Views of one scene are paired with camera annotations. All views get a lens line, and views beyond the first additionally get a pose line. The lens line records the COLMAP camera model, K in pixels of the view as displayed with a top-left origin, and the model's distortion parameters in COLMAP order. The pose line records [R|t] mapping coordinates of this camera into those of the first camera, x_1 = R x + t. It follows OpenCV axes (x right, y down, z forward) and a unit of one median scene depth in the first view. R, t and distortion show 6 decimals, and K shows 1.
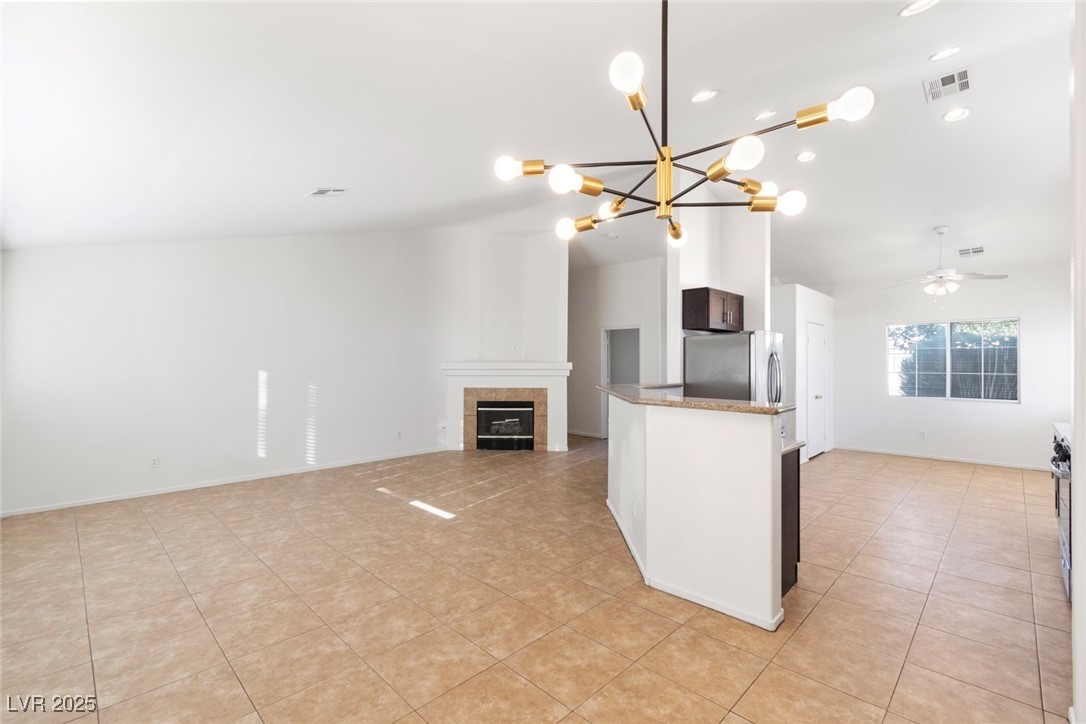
lens RADIAL K [[483.6, 0, 542.7], [0, 483.6, 360.0], [0, 0, 1]] dist [-0.001013, -0.001190]
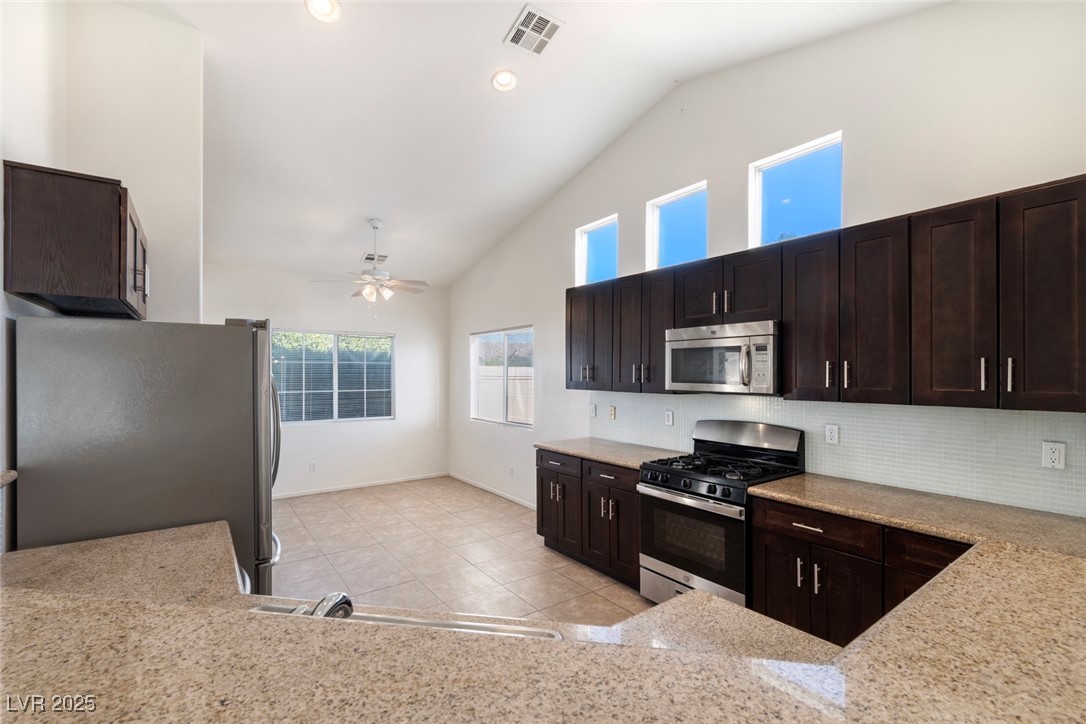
lens RADIAL K [[483.6, 0, 534.7], [0, 483.6, 368.0], [0, 0, 1]] dist [-0.001013, -0.001190]
pose [[0.196688, 0.005613, 0.980450, 0.054436], [-0.005295, 0.999975, -0.004663, -0.015139], [-0.980452, -0.004274, 0.196713, 0.570838]]
